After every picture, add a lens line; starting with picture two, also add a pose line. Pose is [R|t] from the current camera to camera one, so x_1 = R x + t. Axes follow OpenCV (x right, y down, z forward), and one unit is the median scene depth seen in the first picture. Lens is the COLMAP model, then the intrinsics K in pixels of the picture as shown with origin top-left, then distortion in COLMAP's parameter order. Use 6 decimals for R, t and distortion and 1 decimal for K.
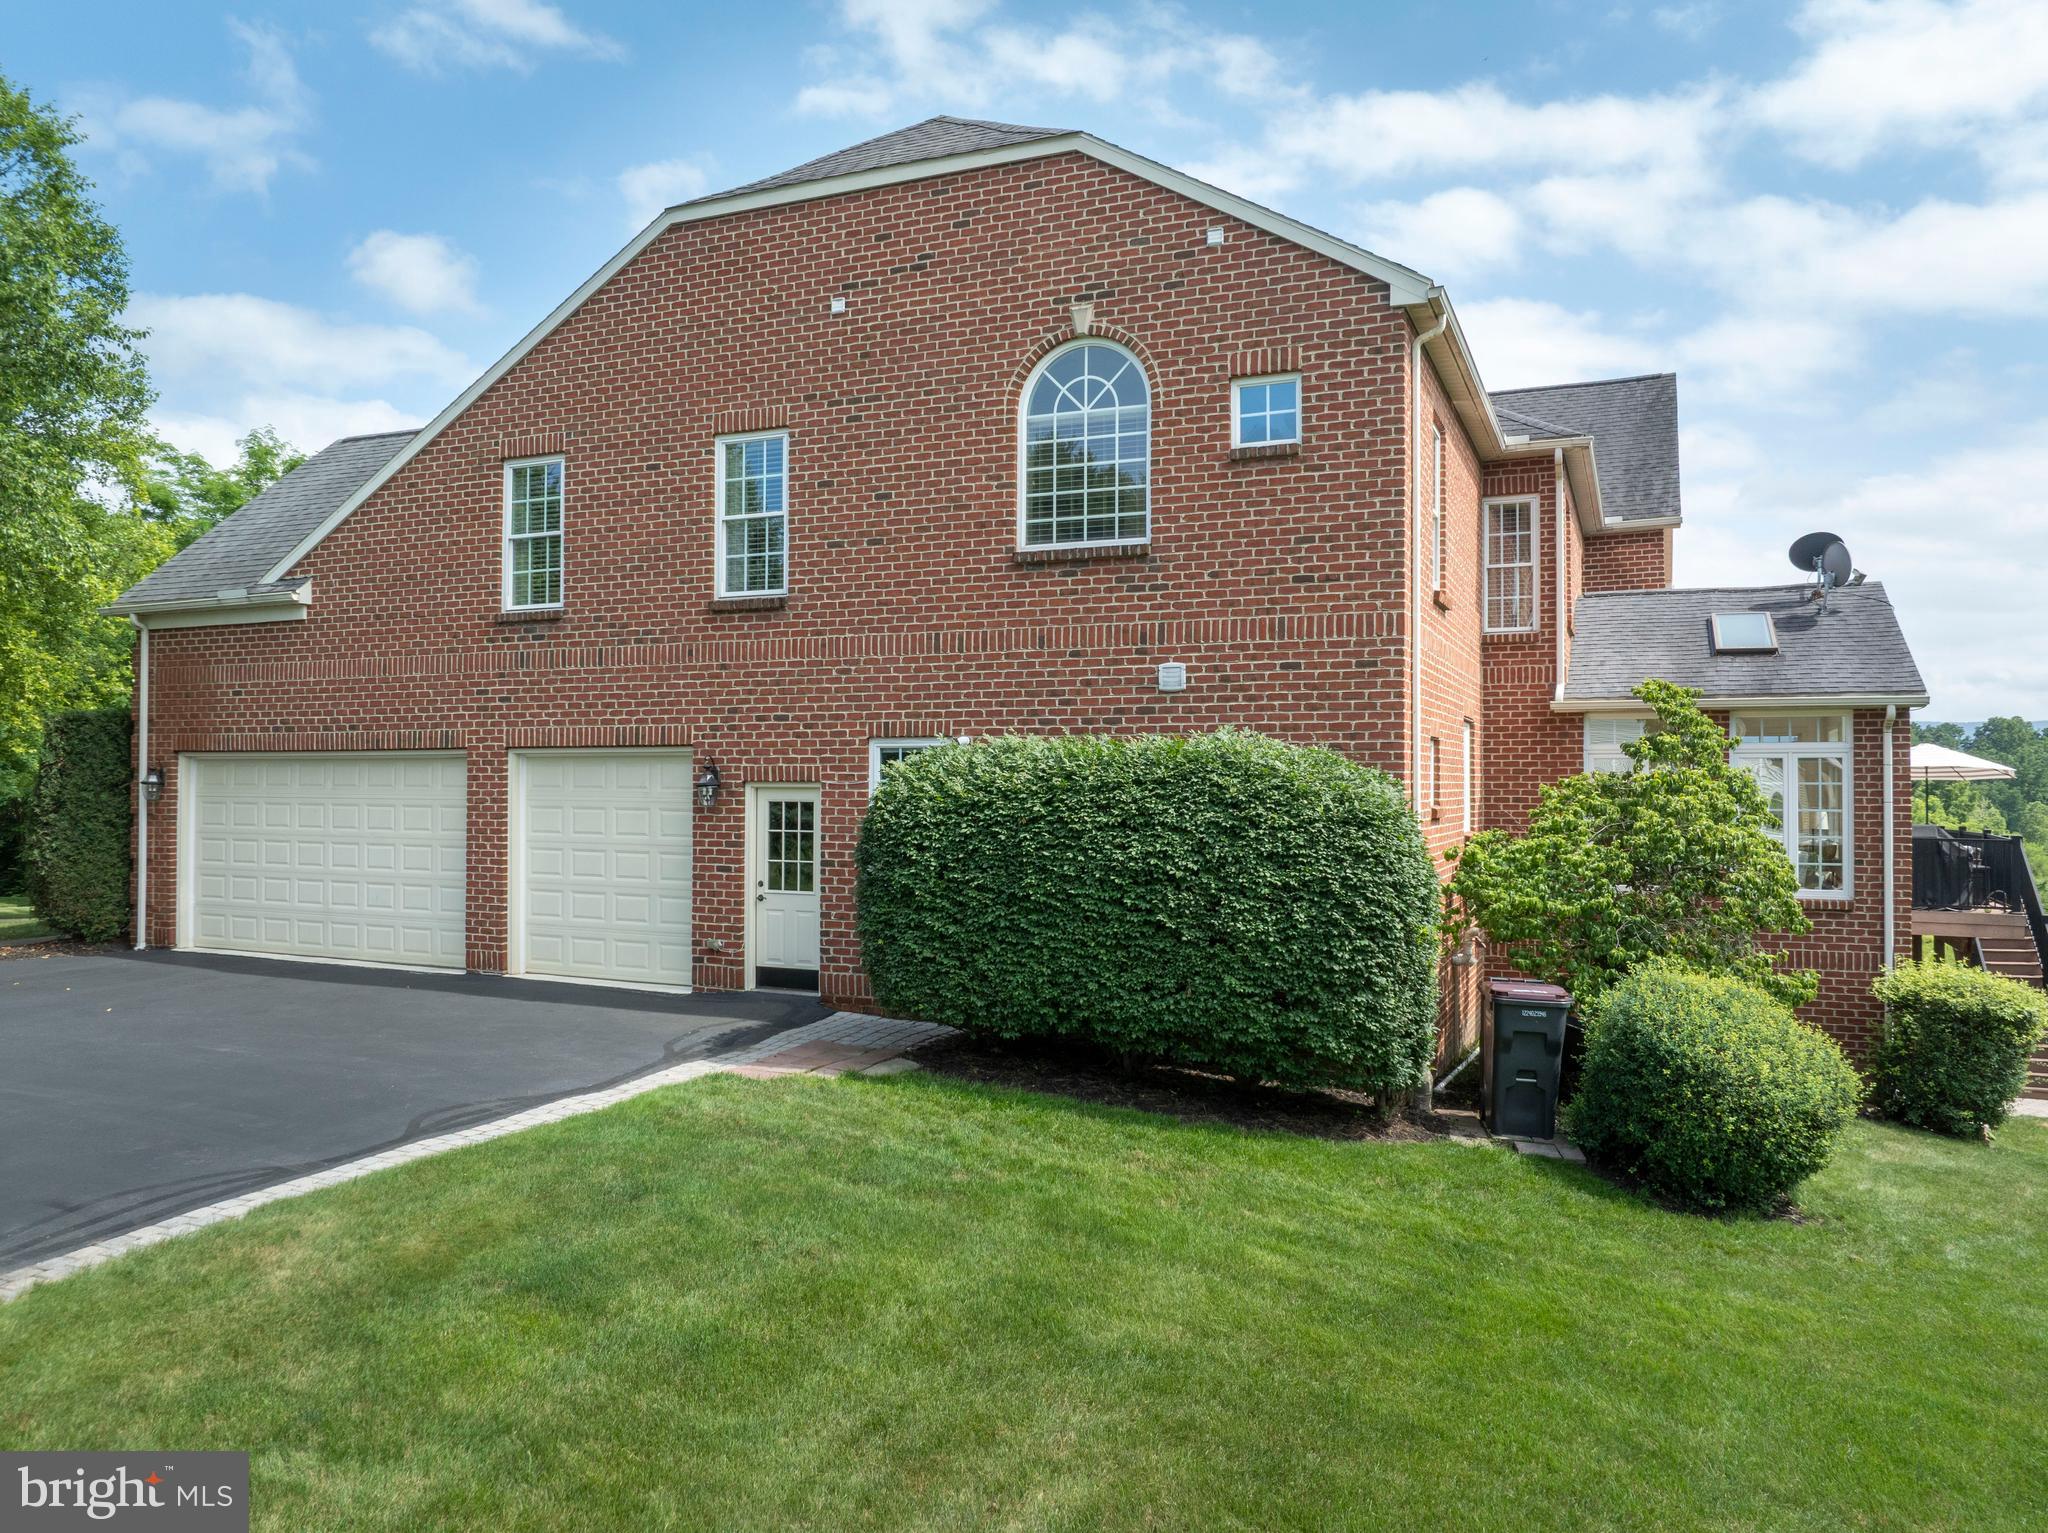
lens RADIAL K [[1422.4, 0, 1025.7], [0, 1422.4, 796.4], [0, 0, 1]] dist [-0.058400, 0.000509]
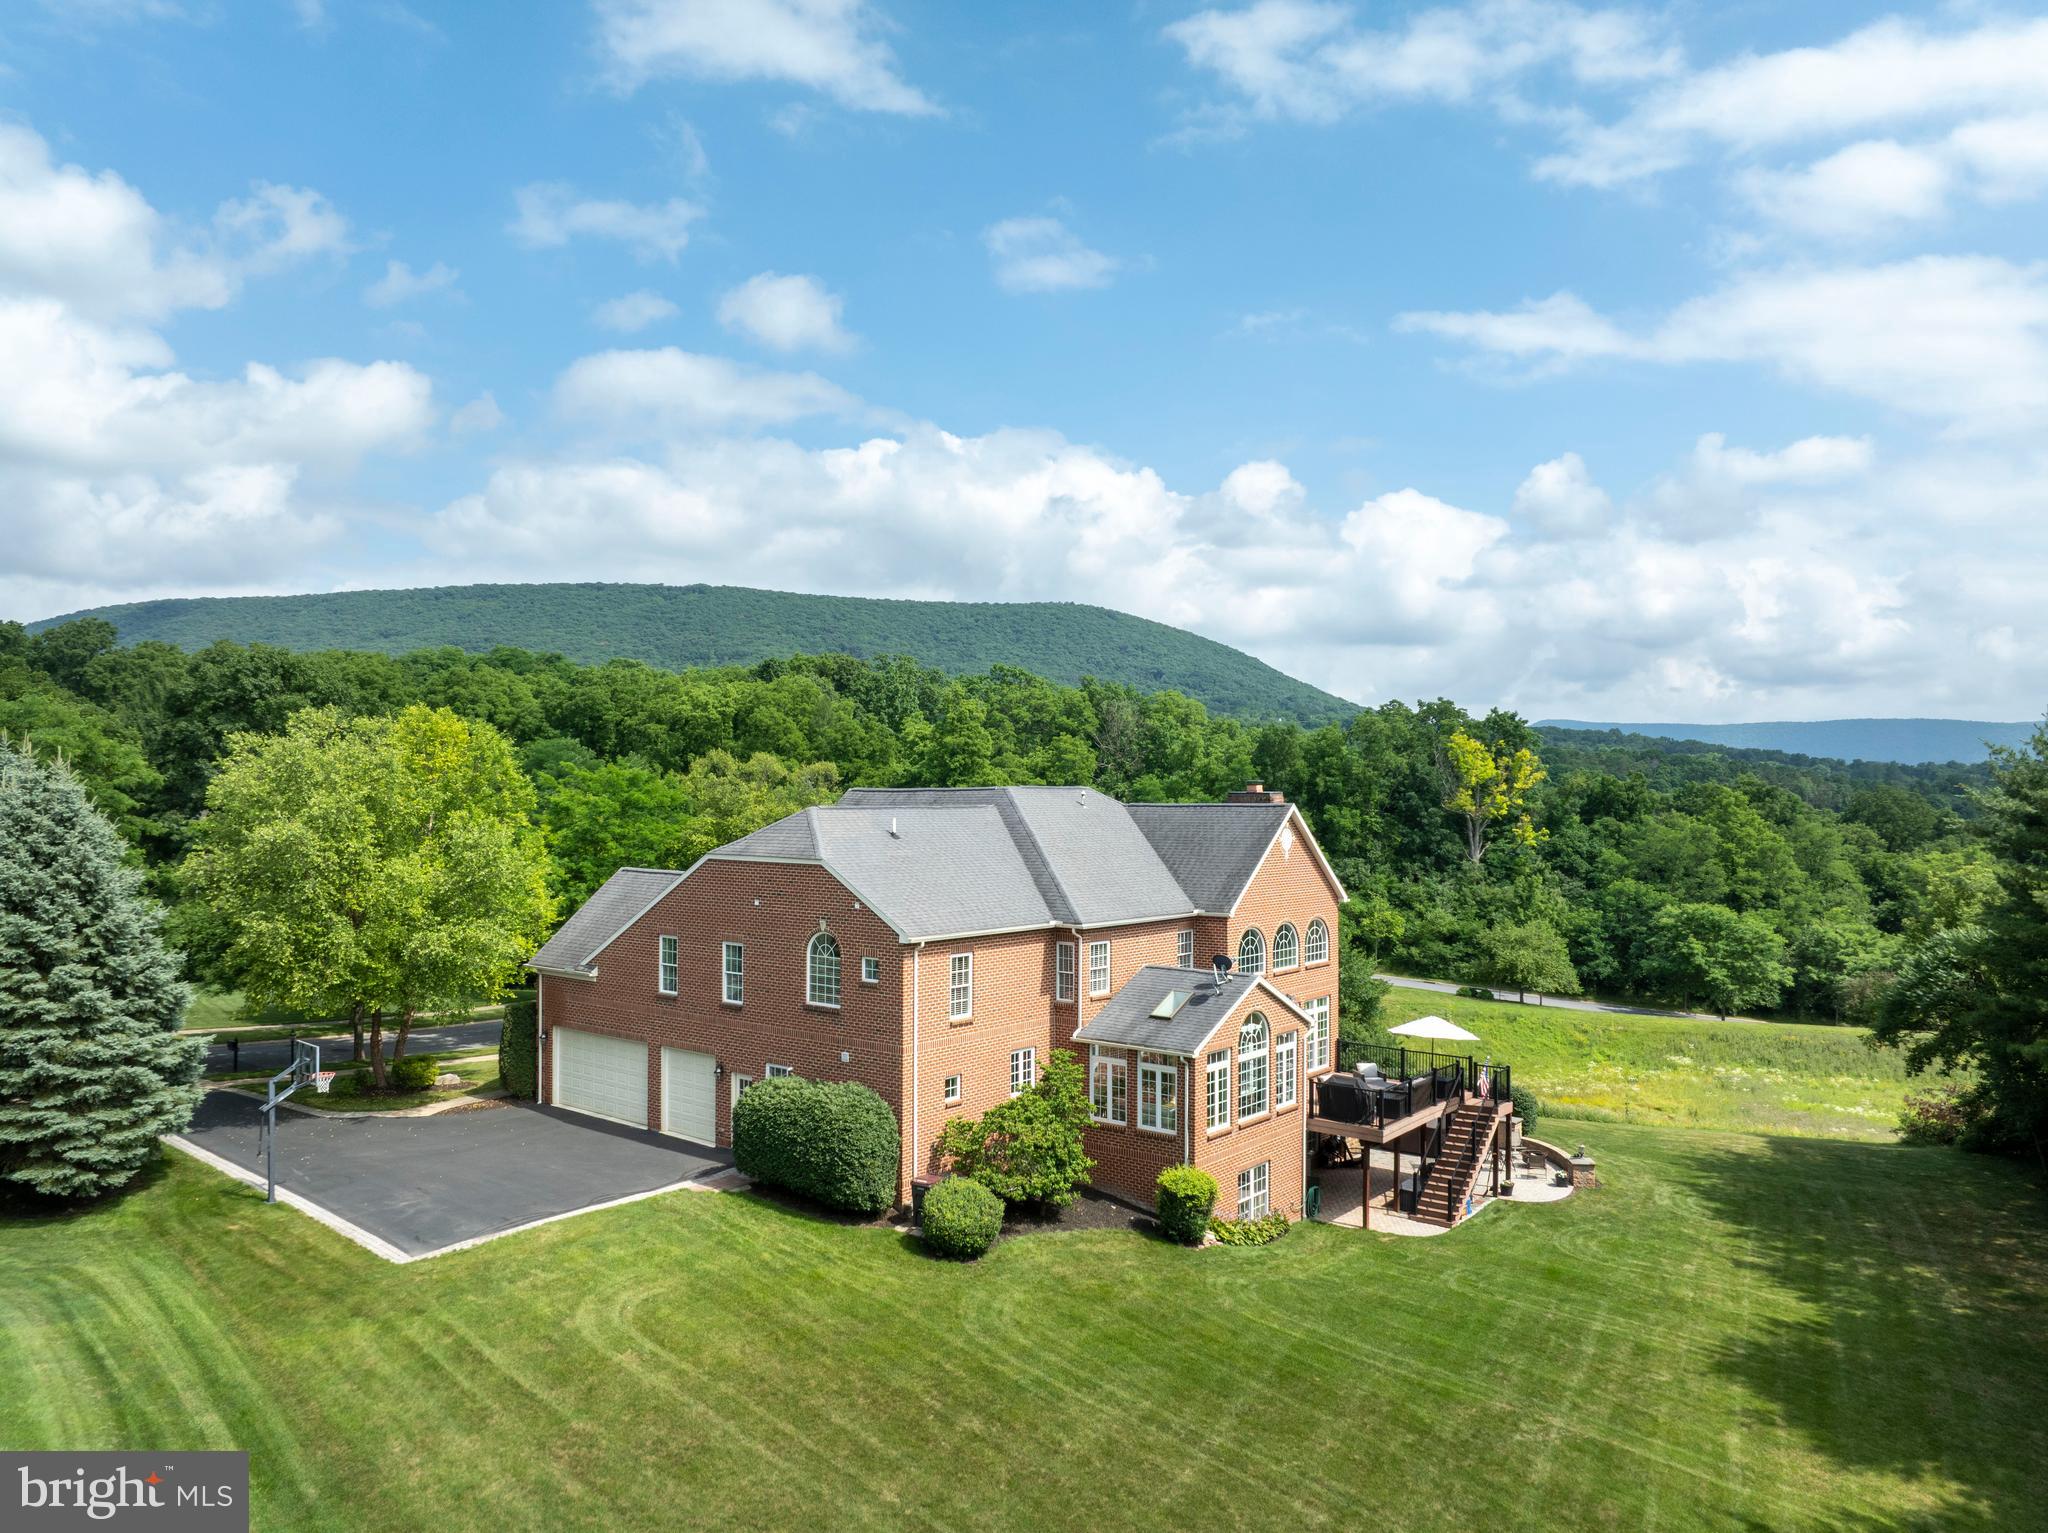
lens RADIAL K [[1453.9, 0, 1024.0], [0, 1453.9, 766.5], [0, 0, 1]] dist [-0.056928, 0.031426]
pose [[0.961120, -0.003251, -0.276113, 1.112937], [0.000180, 0.999938, -0.011148, -0.563809], [0.276132, 0.010665, 0.961060, -1.525510]]
